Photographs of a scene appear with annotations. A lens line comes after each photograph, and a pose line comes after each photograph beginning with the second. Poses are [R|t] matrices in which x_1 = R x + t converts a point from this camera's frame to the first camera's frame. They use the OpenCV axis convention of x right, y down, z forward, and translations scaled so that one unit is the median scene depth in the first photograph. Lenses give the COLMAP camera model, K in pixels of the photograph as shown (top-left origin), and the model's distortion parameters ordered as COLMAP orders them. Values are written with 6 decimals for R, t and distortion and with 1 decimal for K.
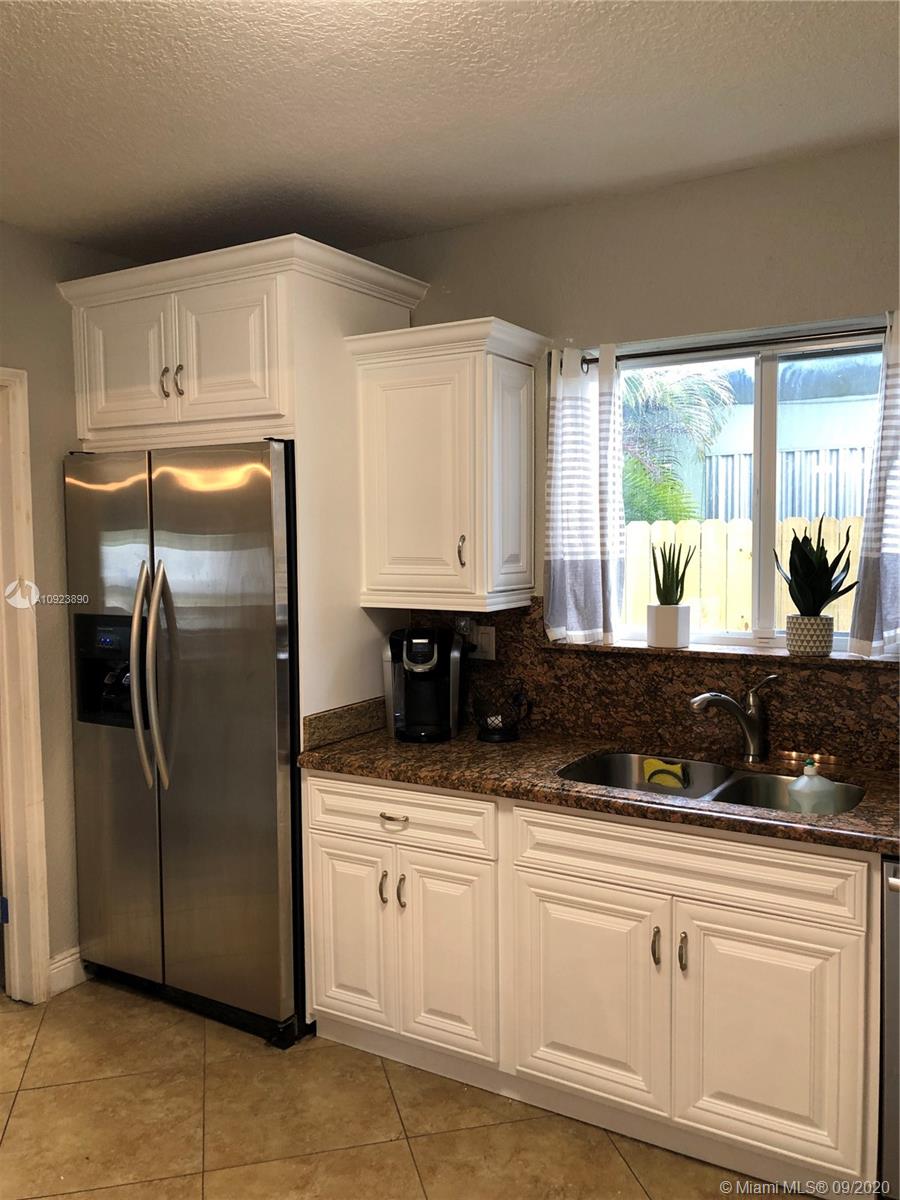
lens RADIAL K [[979.8, 0, 444.5], [0, 979.8, 601.4], [0, 0, 1]] dist [0.047273, -0.052019]
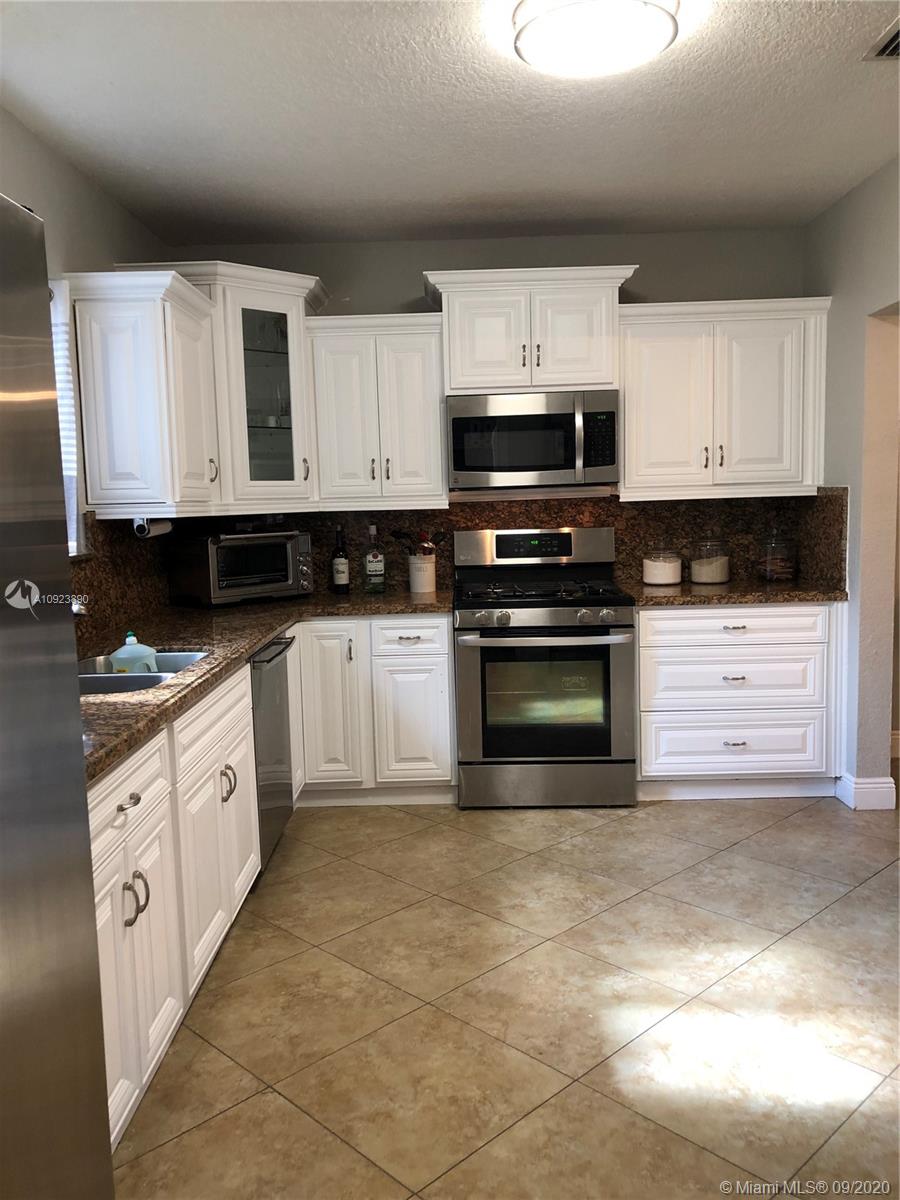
lens RADIAL K [[974.0, 0, 444.3], [0, 974.0, 598.3], [0, 0, 1]] dist [0.128014, -0.341616]
pose [[-0.505391, -0.067618, 0.860237, -0.793031], [0.095865, 0.986354, 0.133852, -0.006825], [-0.857549, 0.150114, -0.492012, 1.131592]]
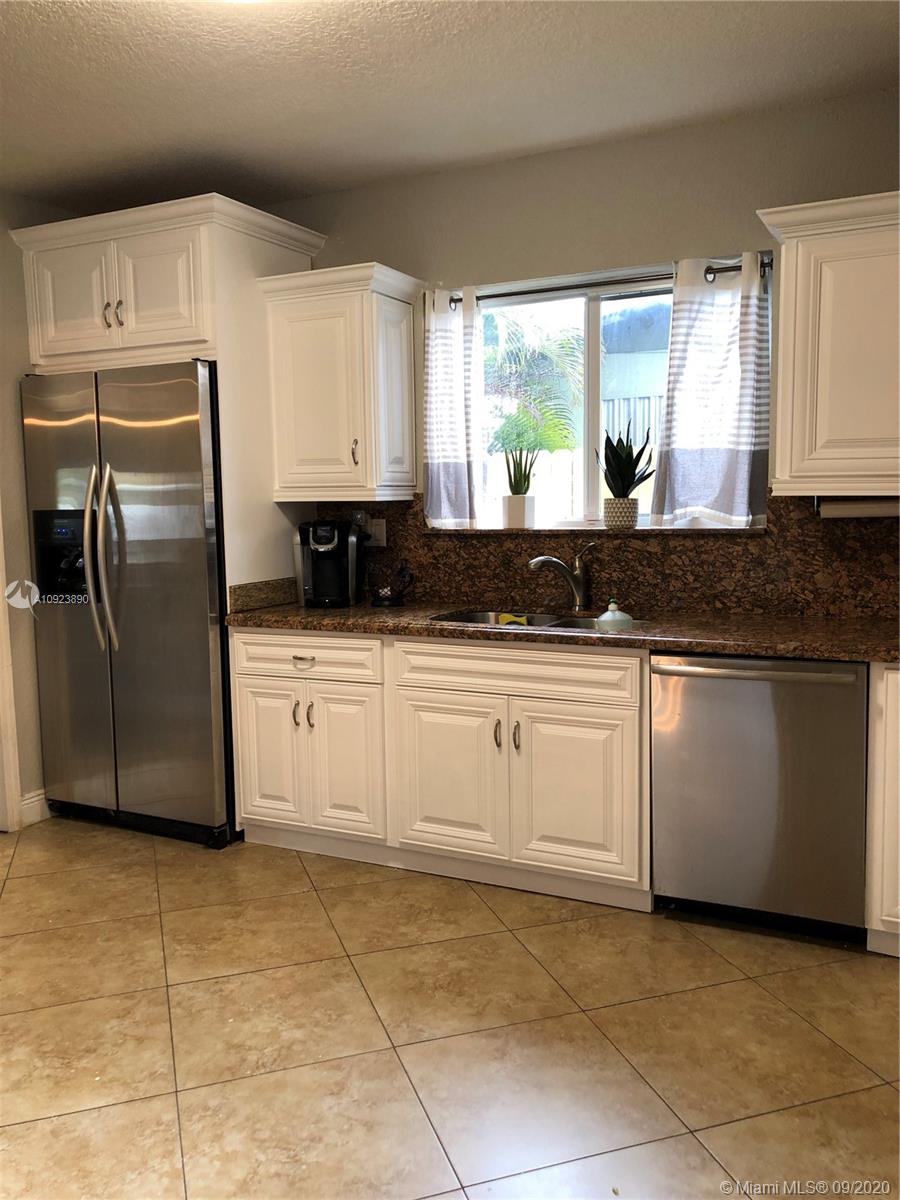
lens RADIAL K [[979.8, 0, 444.5], [0, 979.8, 601.4], [0, 0, 1]] dist [0.047273, -0.052019]
pose [[0.996894, -0.014357, 0.077430, 0.033791], [0.011502, 0.999242, 0.037197, 0.099506], [-0.077906, -0.036190, 0.996304, -0.282330]]
